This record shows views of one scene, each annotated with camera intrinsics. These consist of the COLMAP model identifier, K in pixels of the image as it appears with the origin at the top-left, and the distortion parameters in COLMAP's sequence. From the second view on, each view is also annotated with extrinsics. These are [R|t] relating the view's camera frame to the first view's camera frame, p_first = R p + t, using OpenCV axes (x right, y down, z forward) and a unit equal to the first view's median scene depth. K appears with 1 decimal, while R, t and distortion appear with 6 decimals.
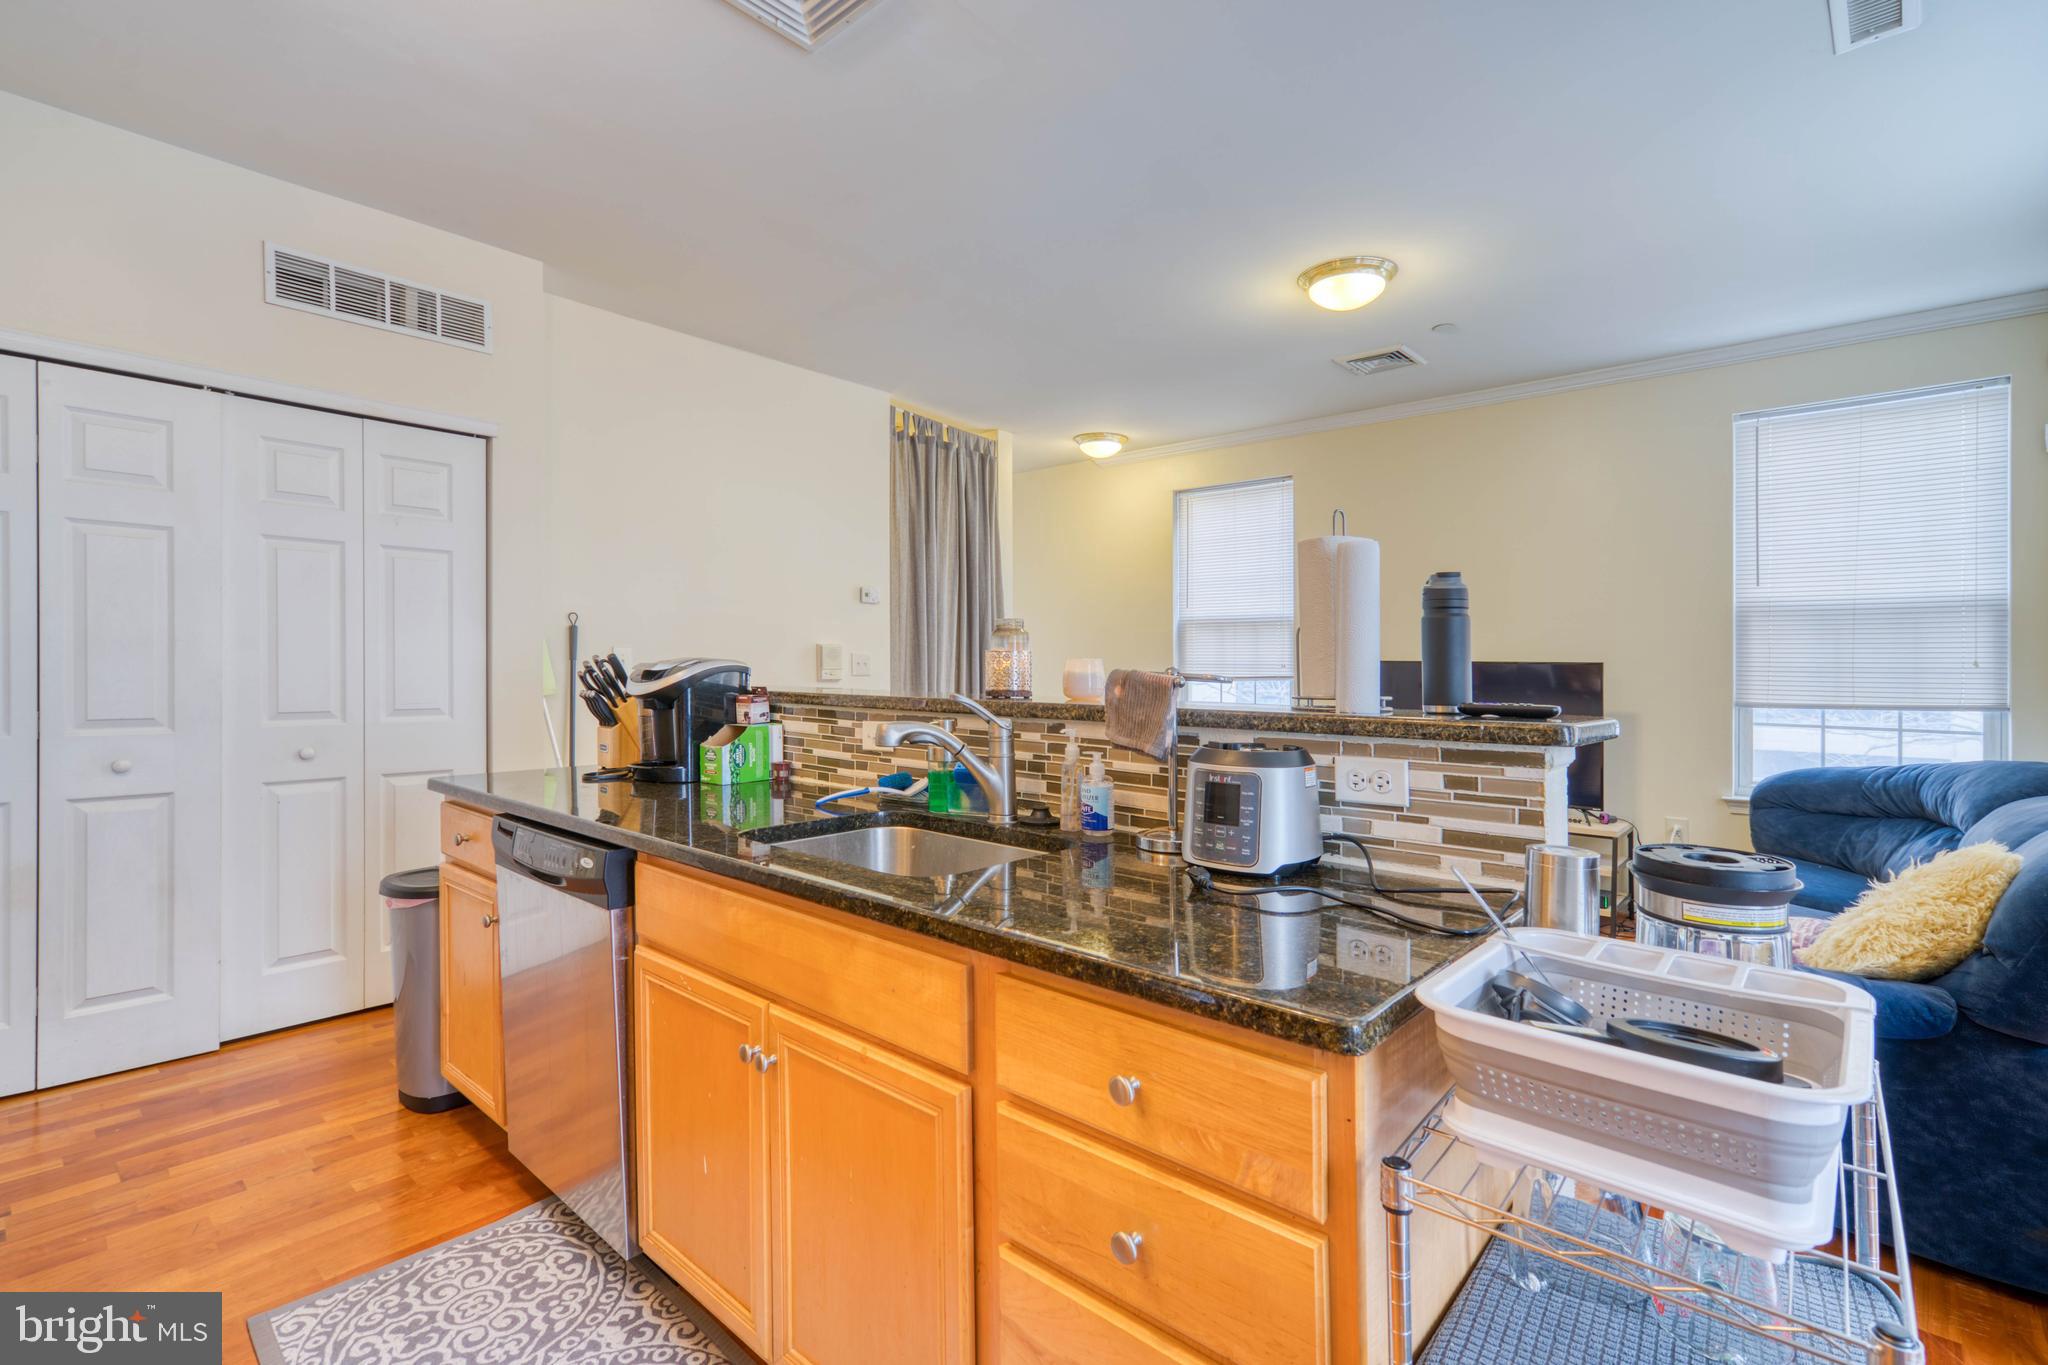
lens RADIAL K [[924.7, 0, 1023.5], [0, 924.7, 670.1], [0, 0, 1]] dist [0.004412, 0.002628]
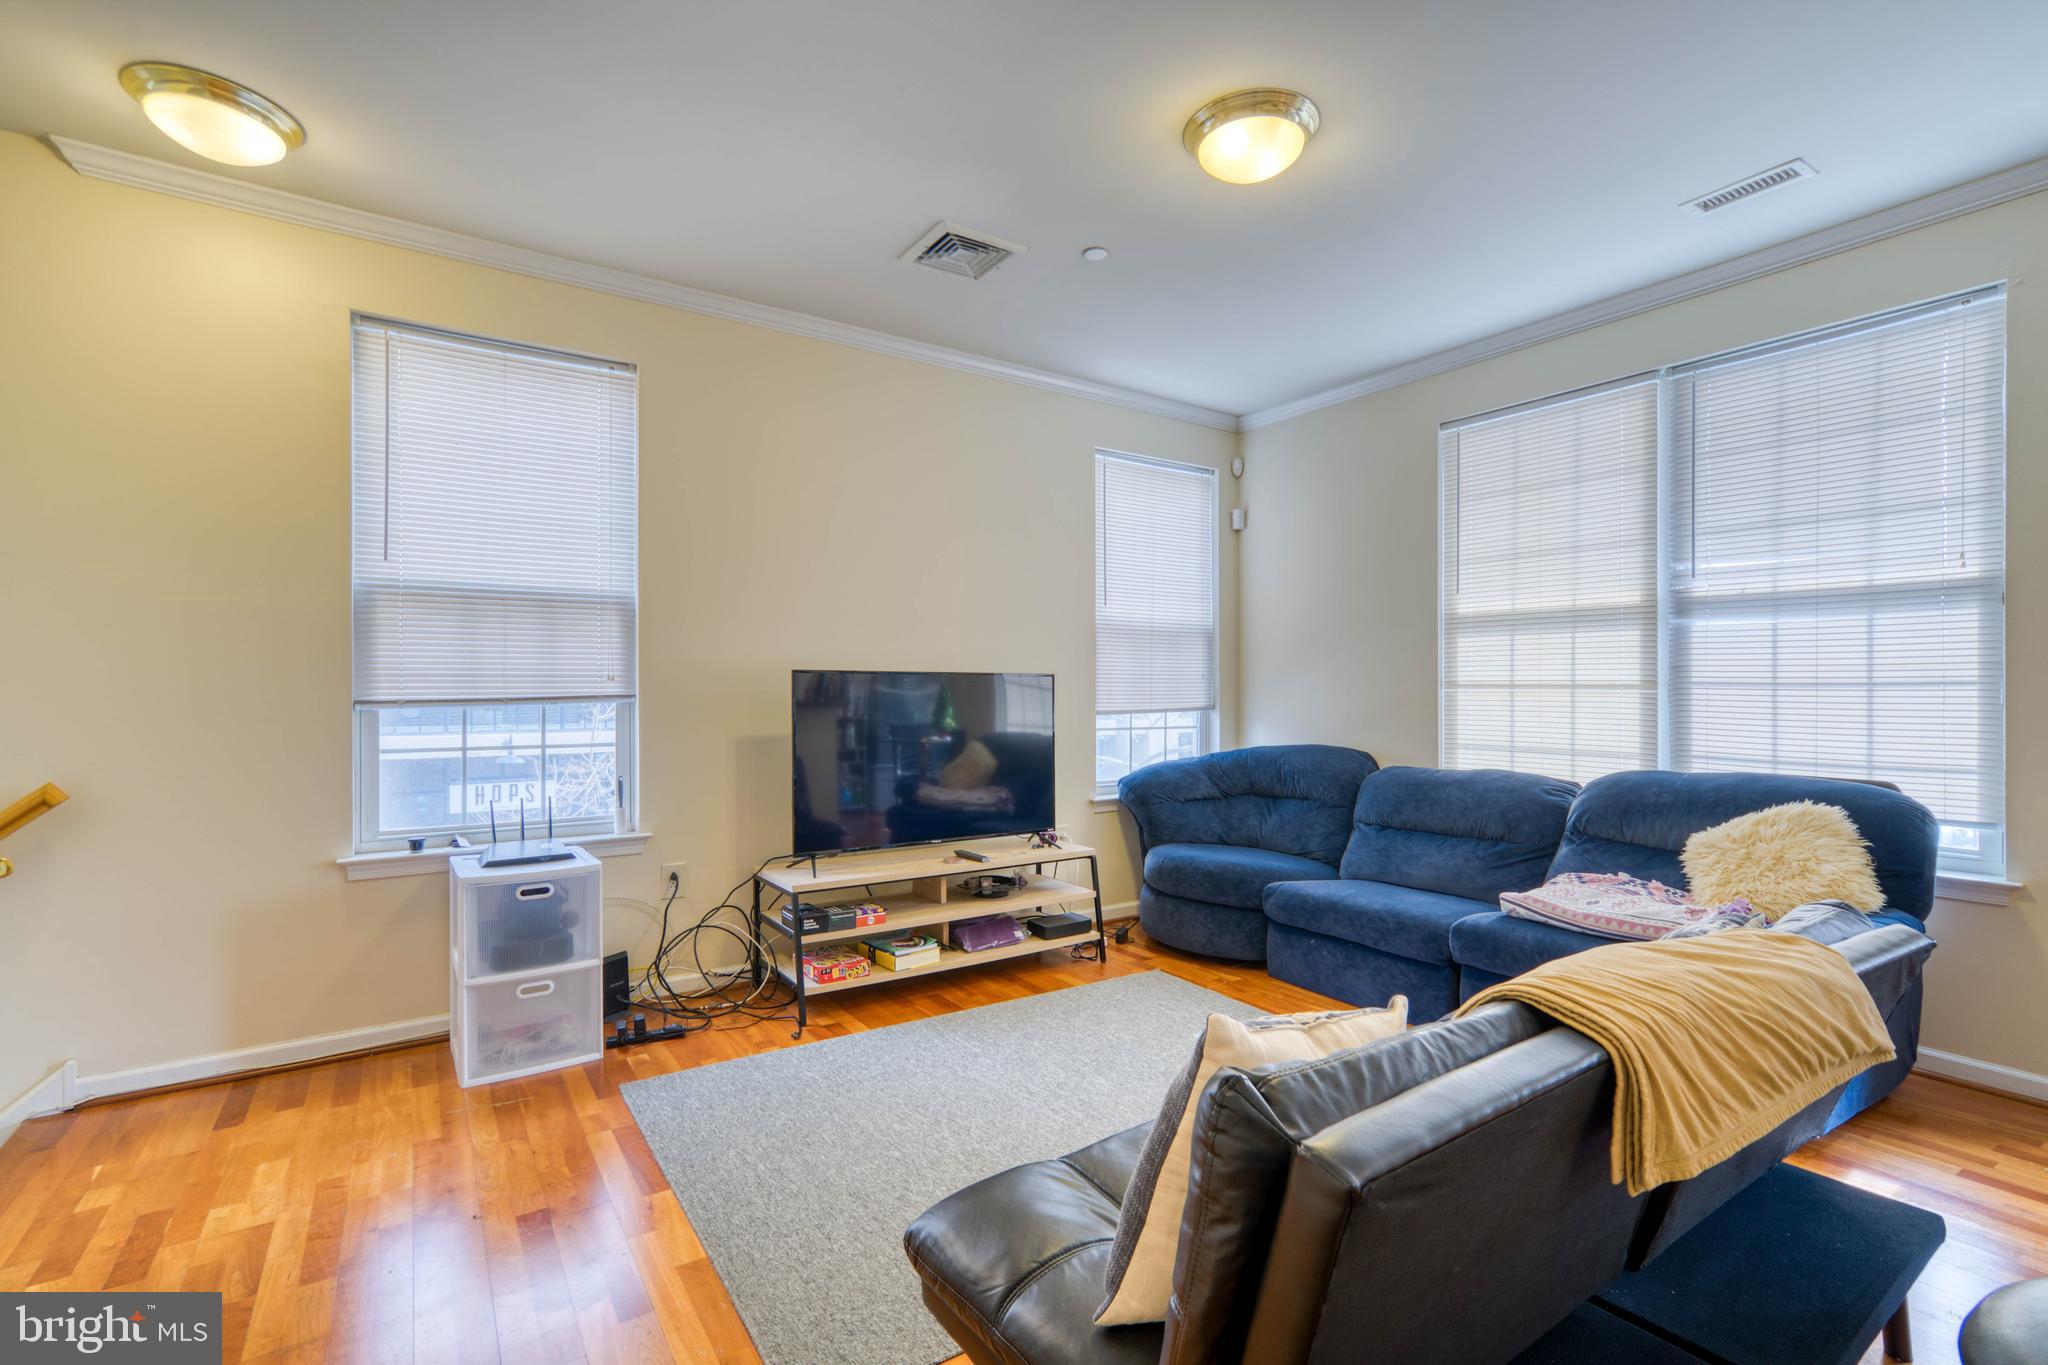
lens RADIAL K [[924.7, 0, 1028.9], [0, 924.7, 682.8], [0, 0, 1]] dist [0.004412, 0.002628]
pose [[0.256476, -0.014861, 0.966436, -0.315445], [0.000011, 0.999882, 0.015373, -0.014641], [-0.966550, -0.003932, 0.256446, 0.805464]]
